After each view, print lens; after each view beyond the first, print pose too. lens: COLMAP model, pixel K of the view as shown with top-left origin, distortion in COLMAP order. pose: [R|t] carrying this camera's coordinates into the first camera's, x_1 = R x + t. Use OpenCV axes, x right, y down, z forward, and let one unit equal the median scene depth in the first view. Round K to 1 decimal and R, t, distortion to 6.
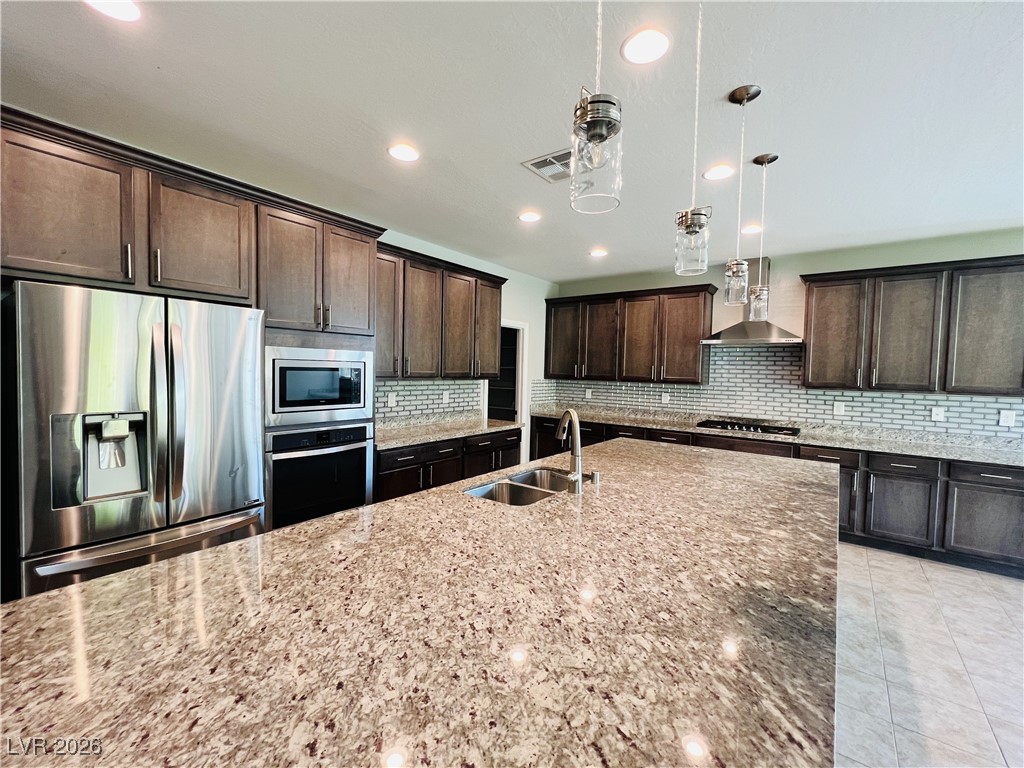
lens RADIAL K [[429.3, 0, 509.7], [0, 429.3, 386.7], [0, 0, 1]] dist [-0.003920, 0.000141]
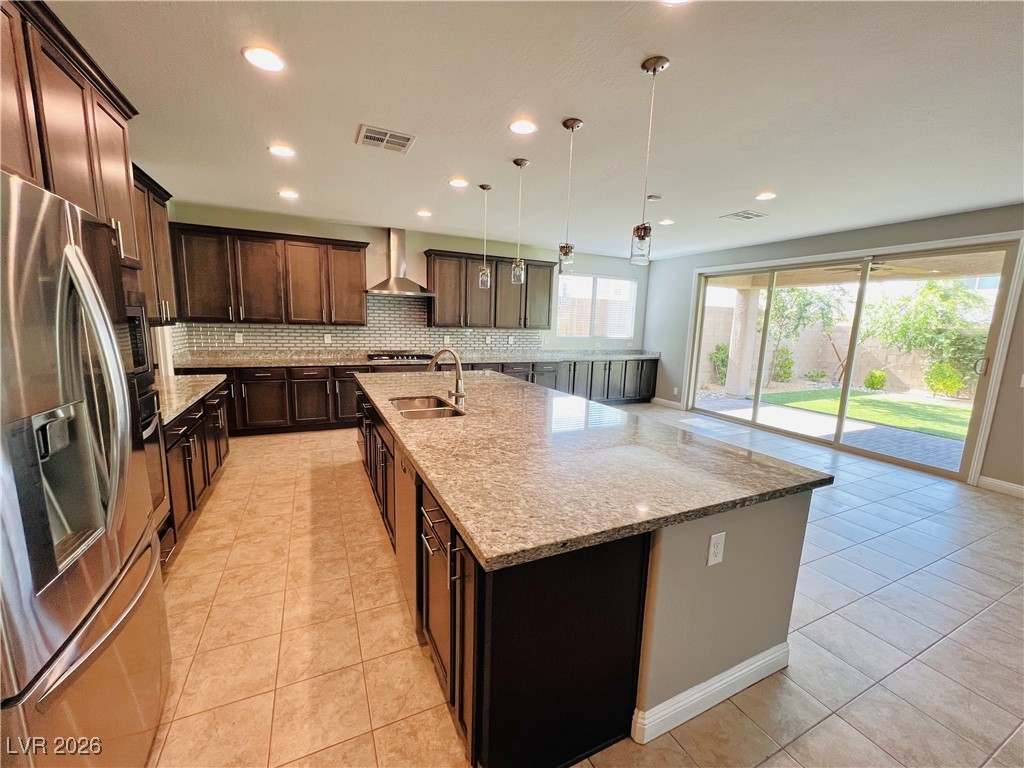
lens RADIAL K [[410.5, 0, 509.9], [0, 410.5, 386.9], [0, 0, 1]] dist [-0.001086, -0.000198]
pose [[0.452769, -0.151509, 0.878661, -0.540116], [0.015689, 0.986658, 0.162046, -0.021493], [-0.891490, -0.059584, 0.449105, 0.110960]]
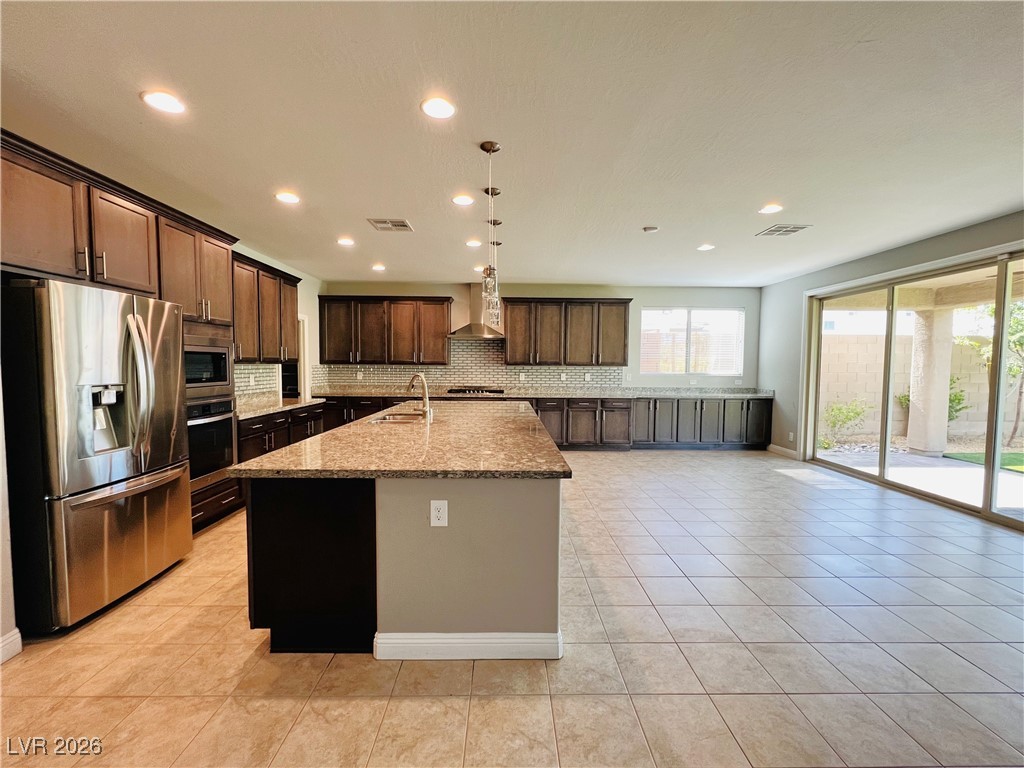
lens RADIAL K [[429.3, 0, 509.7], [0, 429.3, 386.7], [0, 0, 1]] dist [-0.003920, 0.000141]
pose [[0.785236, -0.050025, 0.617172, -0.371699], [0.035874, 0.998732, 0.035310, 0.031132], [-0.618156, -0.005586, 0.786035, -0.359362]]
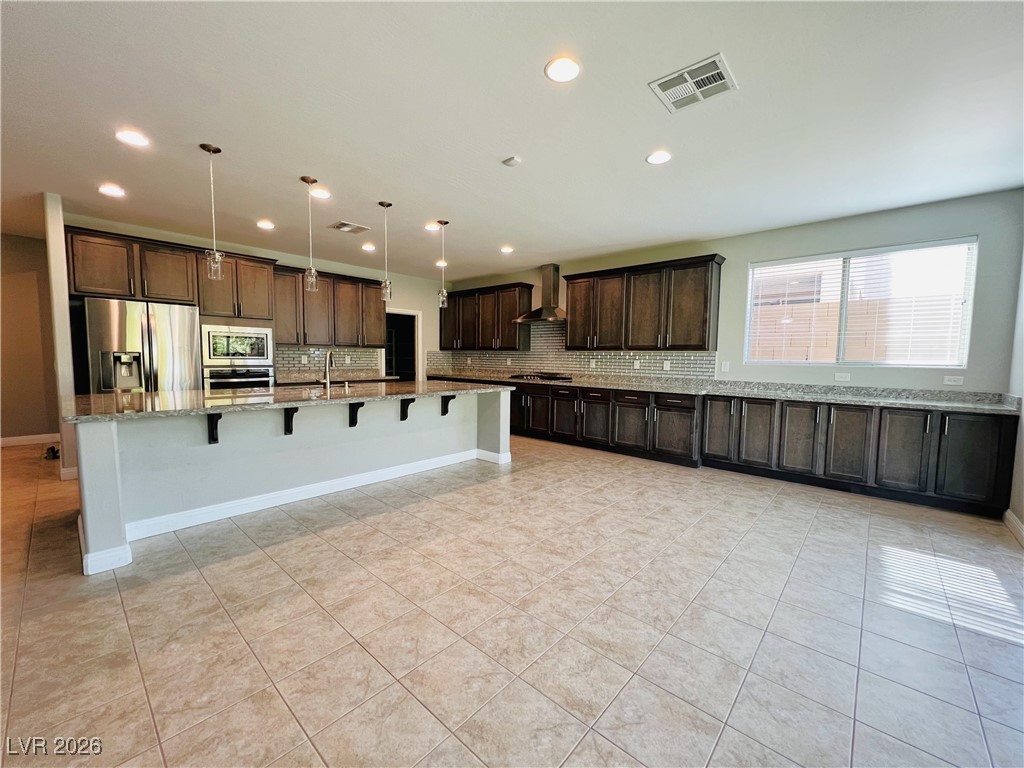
lens RADIAL K [[410.5, 0, 509.9], [0, 410.5, 386.9], [0, 0, 1]] dist [-0.001086, -0.000198]
pose [[0.996867, -0.004281, -0.078977, 0.660313], [0.006903, 0.999433, 0.032956, 0.092956], [0.078791, -0.033398, 0.996332, -0.528640]]
